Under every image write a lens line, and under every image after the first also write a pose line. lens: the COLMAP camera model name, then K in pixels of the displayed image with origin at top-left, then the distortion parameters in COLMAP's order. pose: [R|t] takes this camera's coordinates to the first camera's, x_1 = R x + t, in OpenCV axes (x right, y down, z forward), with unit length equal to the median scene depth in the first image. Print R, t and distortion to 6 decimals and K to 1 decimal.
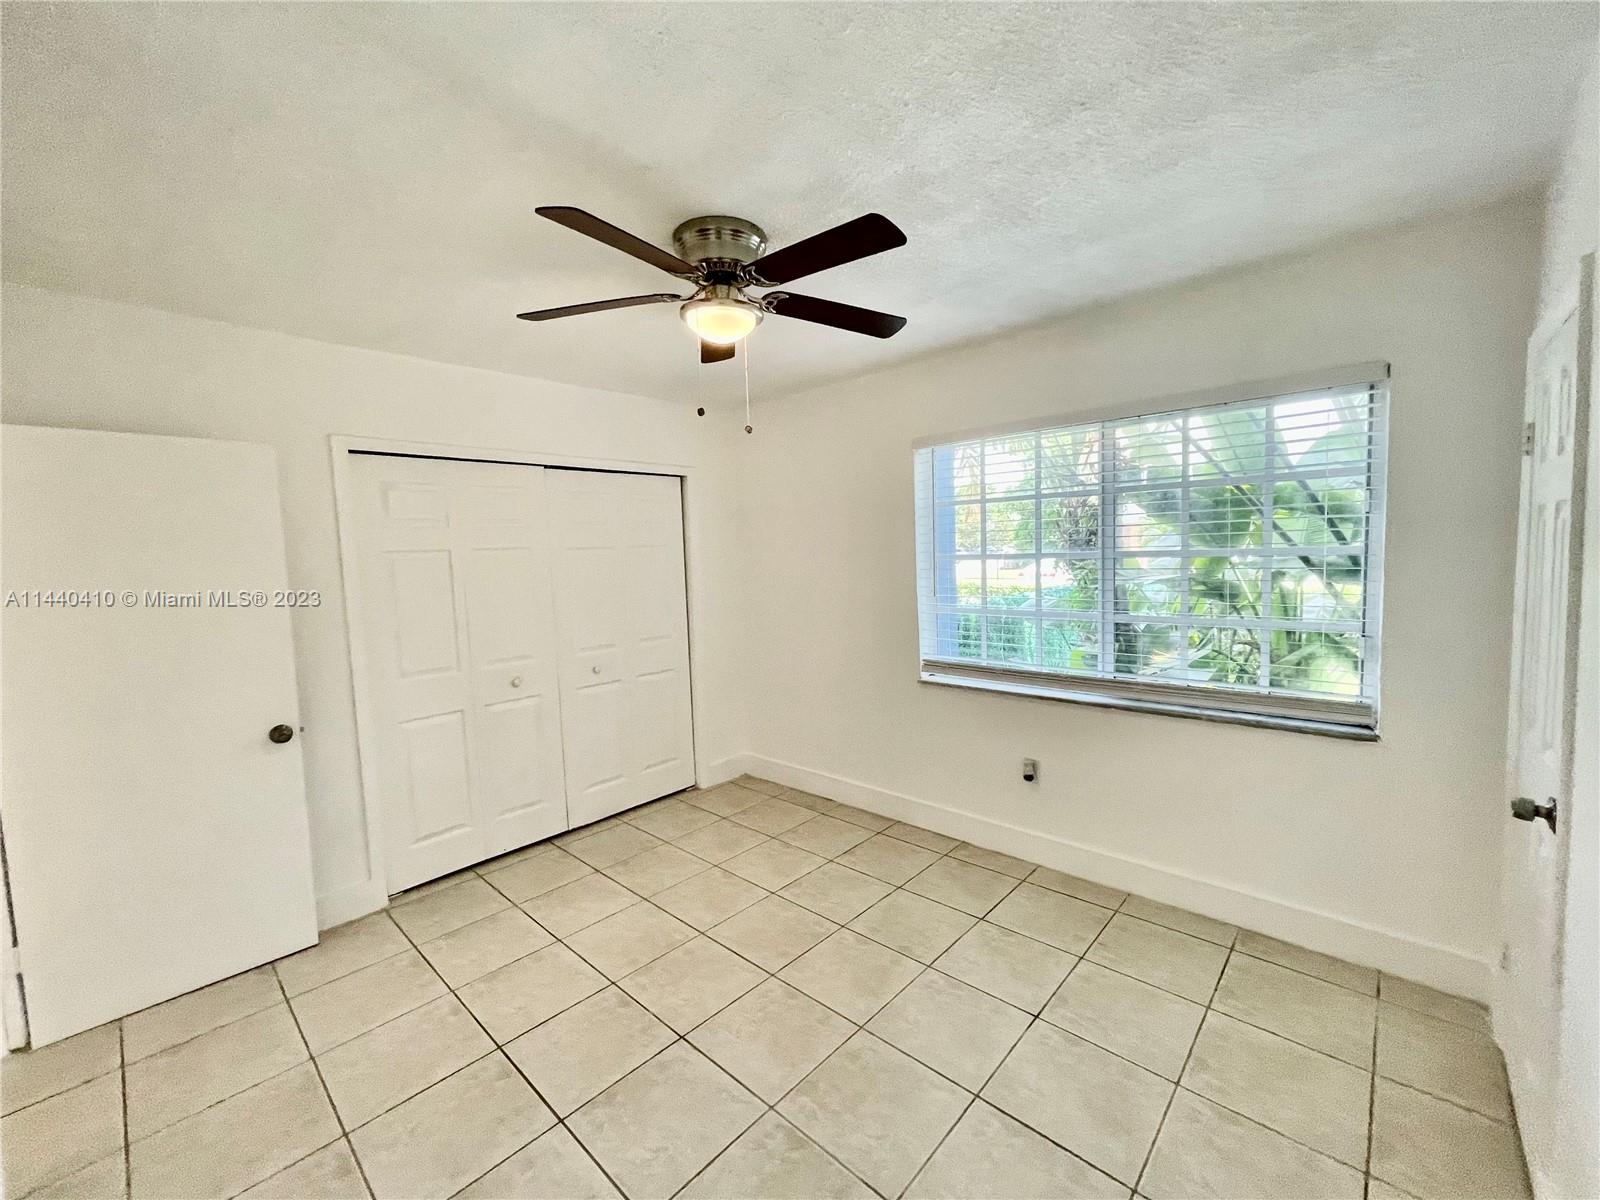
lens RADIAL K [[649.3, 0, 803.8], [0, 649.3, 601.2], [0, 0, 1]] dist [0.000959, 0.000784]
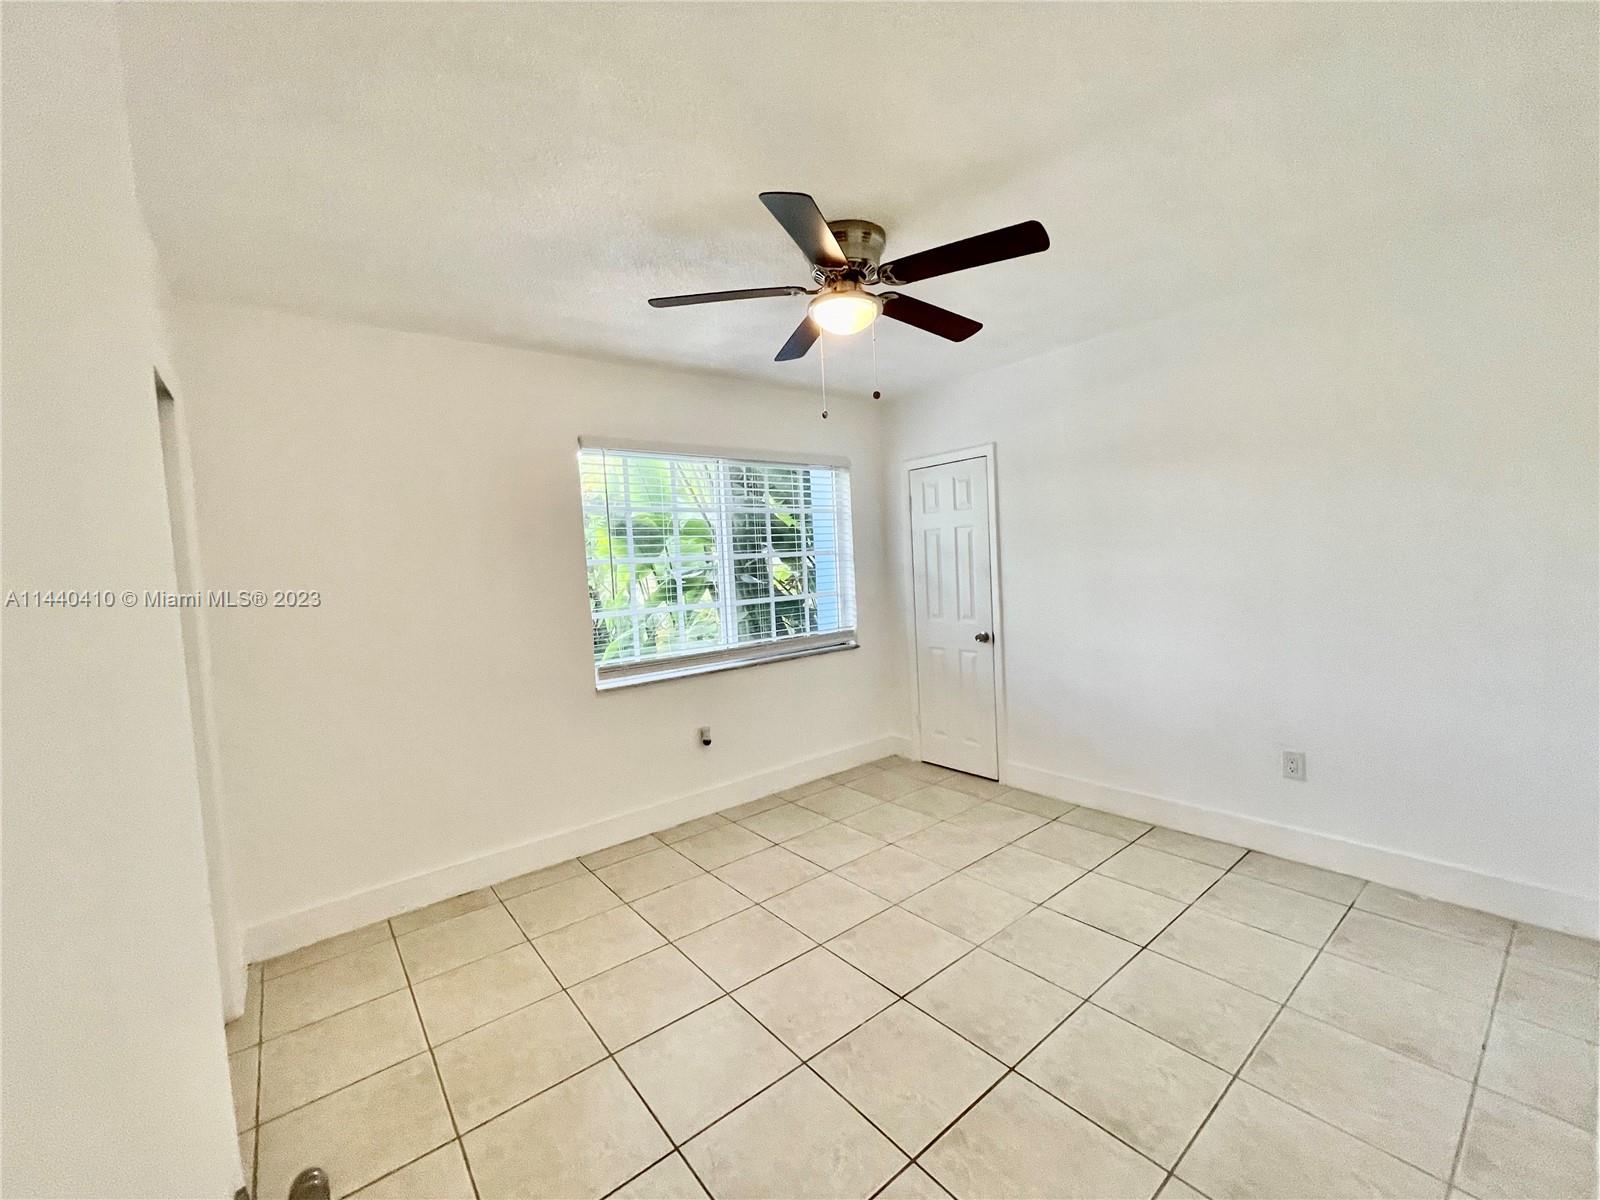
lens RADIAL K [[649.3, 0, 799.4], [0, 649.3, 595.0], [0, 0, 1]] dist [0.000959, 0.000784]
pose [[0.171737, -0.040532, 0.984309, -0.783208], [0.126331, 0.991810, 0.018799, 0.003365], [-0.977009, 0.121121, 0.175451, 0.590215]]
